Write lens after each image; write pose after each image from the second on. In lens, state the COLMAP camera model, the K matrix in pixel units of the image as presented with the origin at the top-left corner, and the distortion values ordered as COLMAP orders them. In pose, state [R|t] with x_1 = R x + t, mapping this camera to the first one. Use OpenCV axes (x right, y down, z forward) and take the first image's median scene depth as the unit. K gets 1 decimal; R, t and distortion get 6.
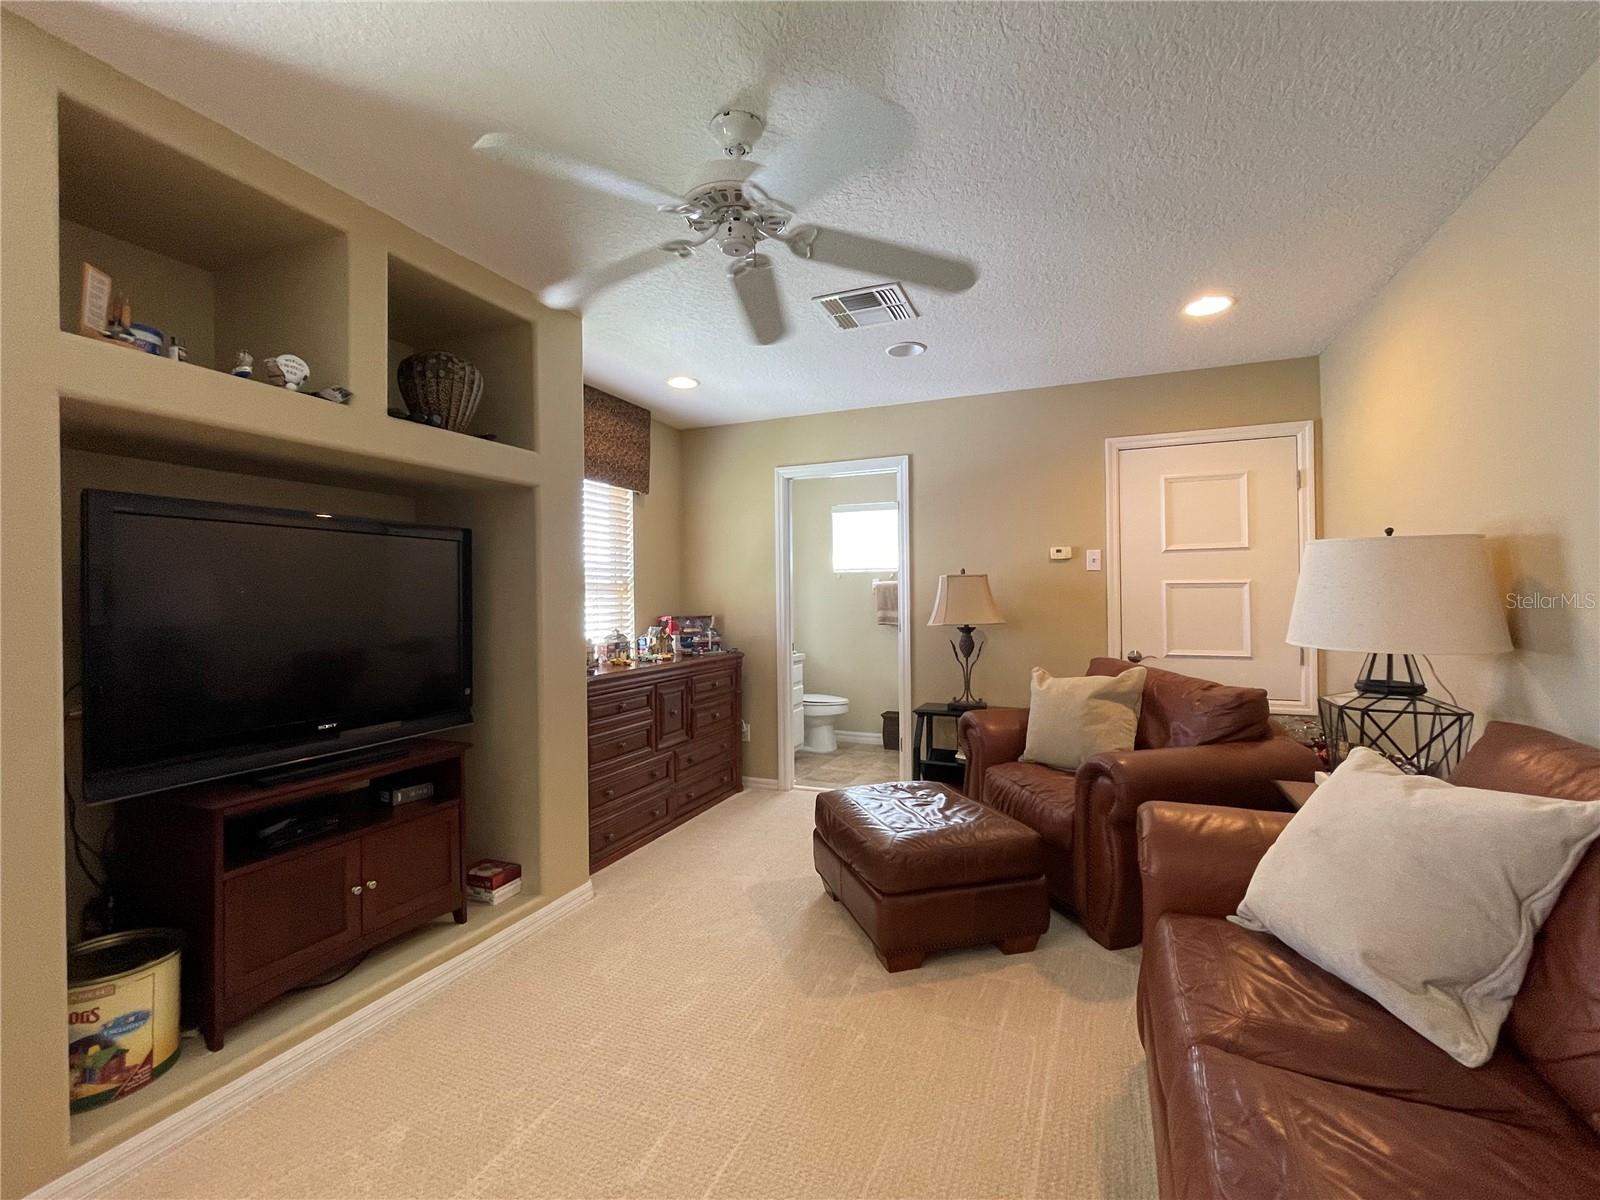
lens RADIAL K [[705.1, 0, 798.6], [0, 705.1, 594.8], [0, 0, 1]] dist [-0.000613, -0.000541]
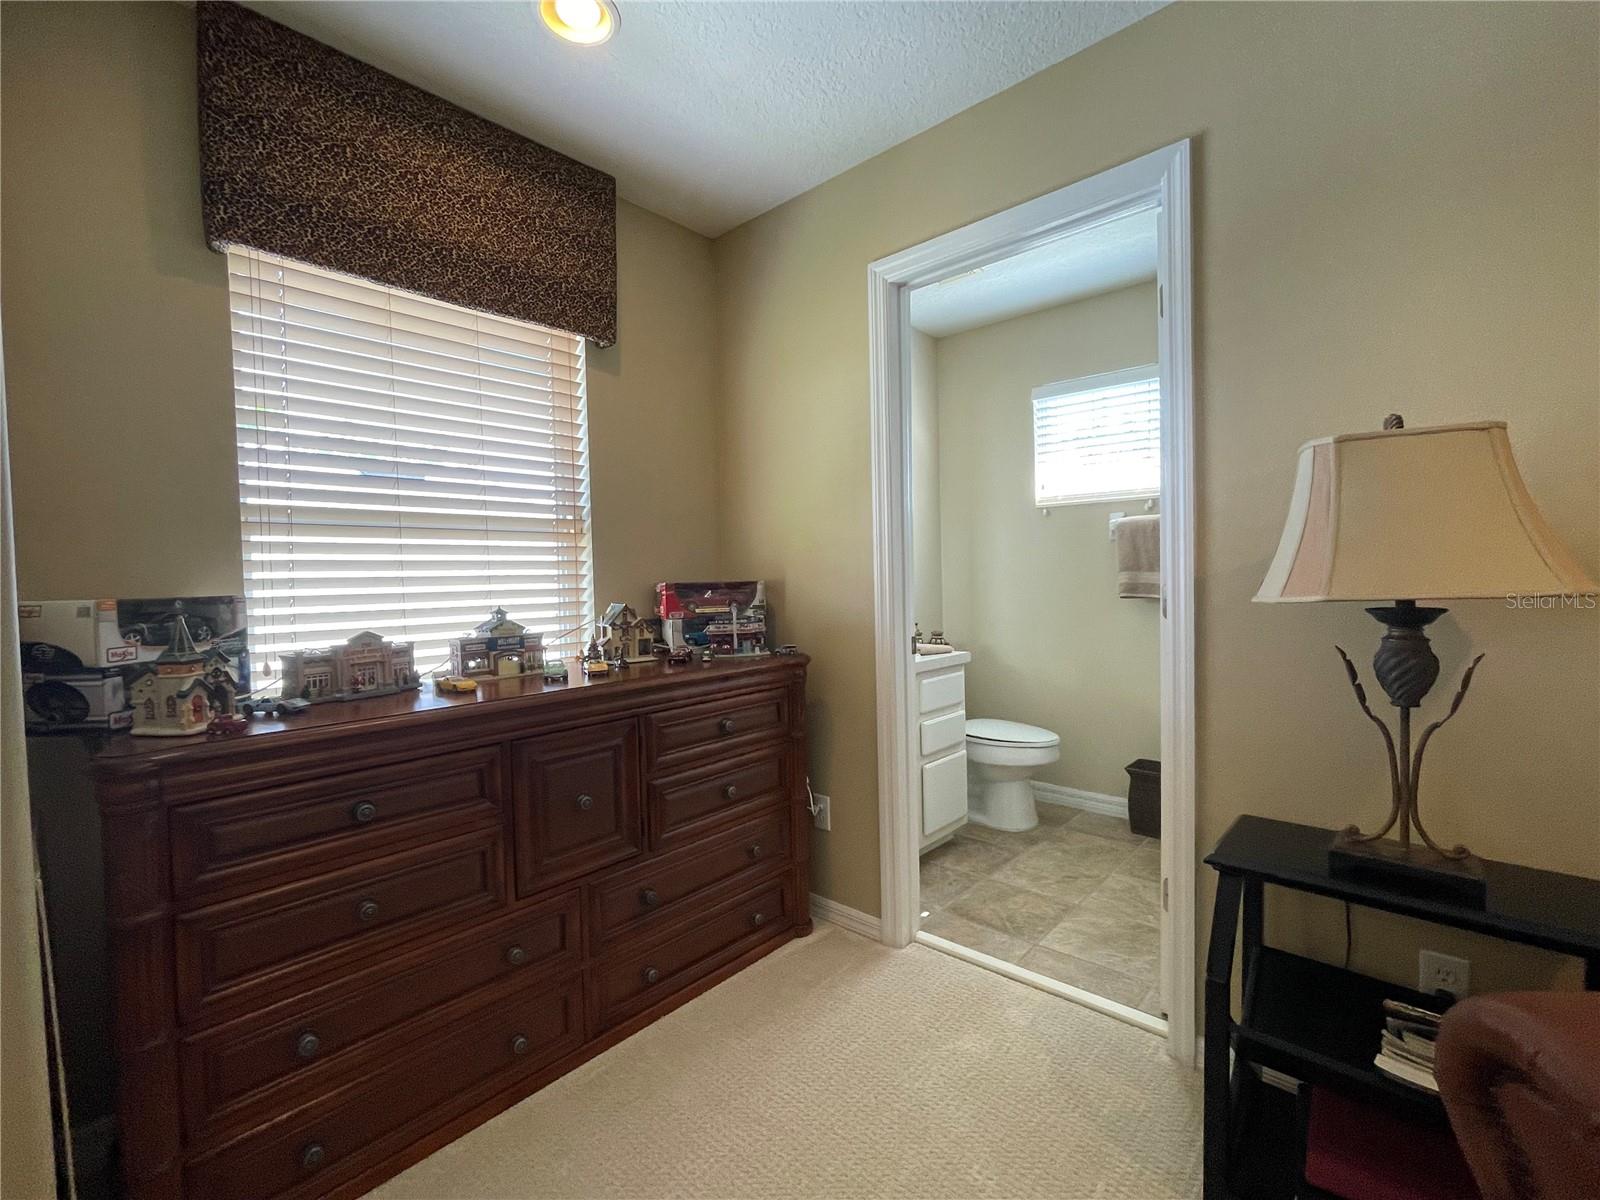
lens RADIAL K [[705.1, 0, 798.6], [0, 705.1, 594.8], [0, 0, 1]] dist [-0.000613, -0.000541]
pose [[0.942255, -0.002267, -0.334890, 0.093298], [0.015315, 0.999223, 0.036328, 0.025284], [0.334547, -0.039359, 0.941557, 0.626834]]
